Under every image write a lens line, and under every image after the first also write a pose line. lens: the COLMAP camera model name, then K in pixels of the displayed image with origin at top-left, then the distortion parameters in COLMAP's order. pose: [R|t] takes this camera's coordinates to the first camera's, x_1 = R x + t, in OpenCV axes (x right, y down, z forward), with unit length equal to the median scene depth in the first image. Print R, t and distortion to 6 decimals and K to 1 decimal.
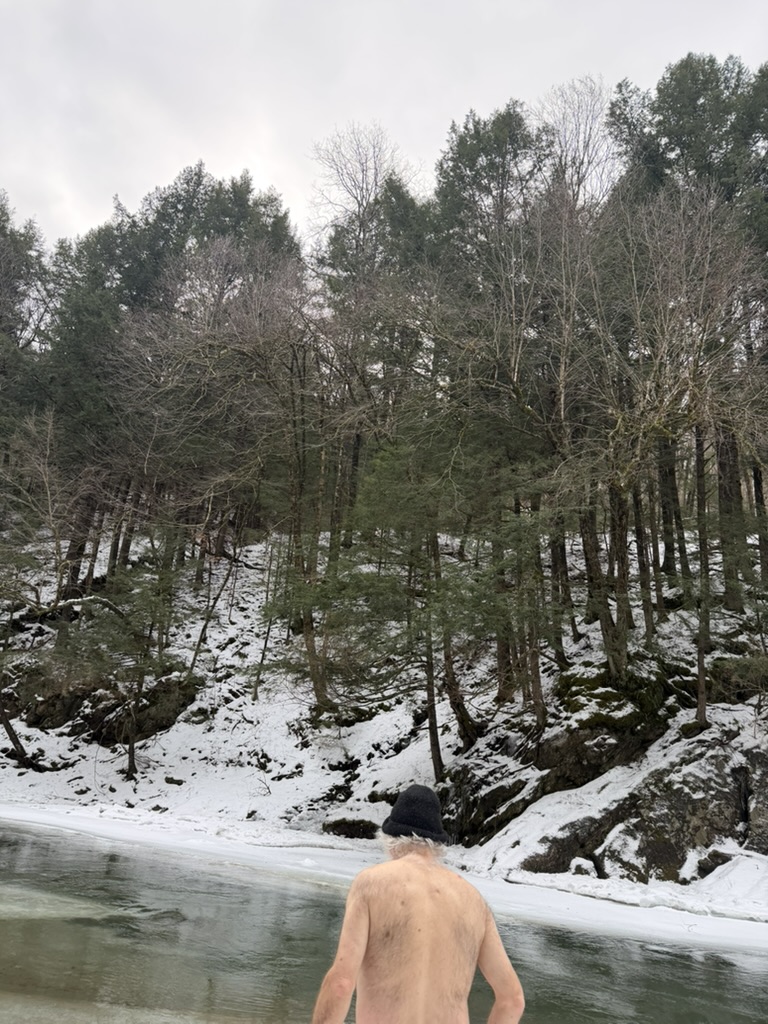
lens RADIAL K [[702.2, 0, 376.2], [0, 702.2, 499.4], [0, 0, 1]] dist [0.072169, -0.104252]
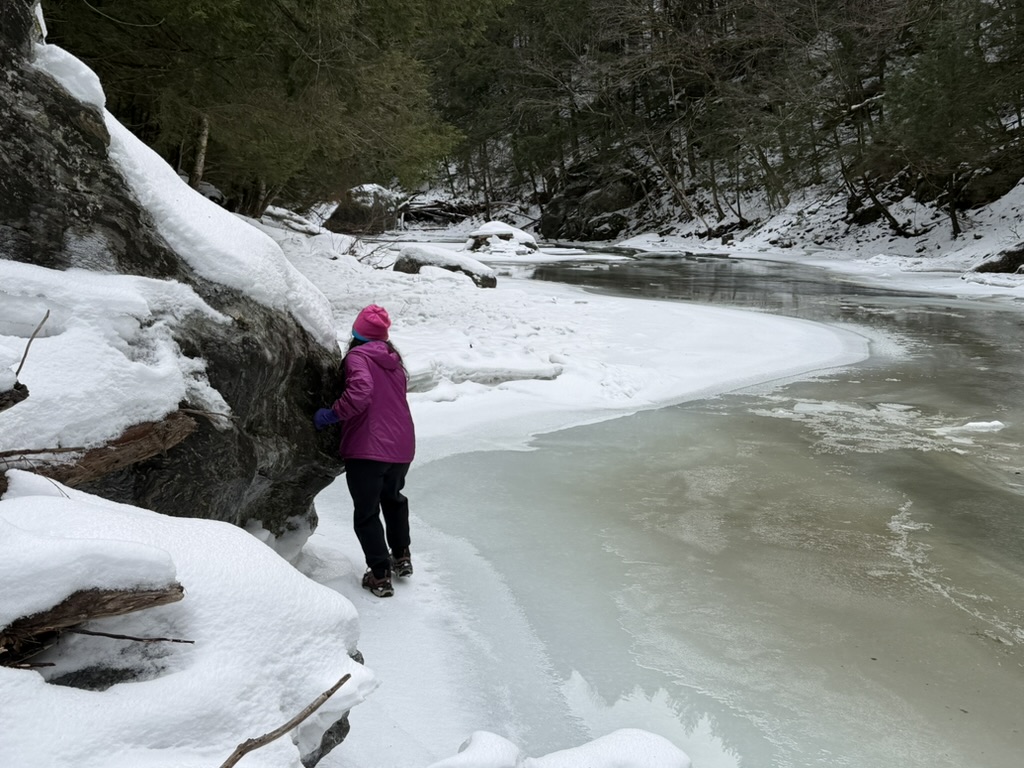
lens RADIAL K [[1307.0, 0, 506.3], [0, 1307.0, 382.4], [0, 0, 1]] dist [0.098831, 0.000000]
pose [[0.443734, 0.031966, -0.895588, 1.212142], [0.359703, 0.908974, 0.210665, -0.106059], [0.820801, -0.415625, 0.391844, -0.523092]]
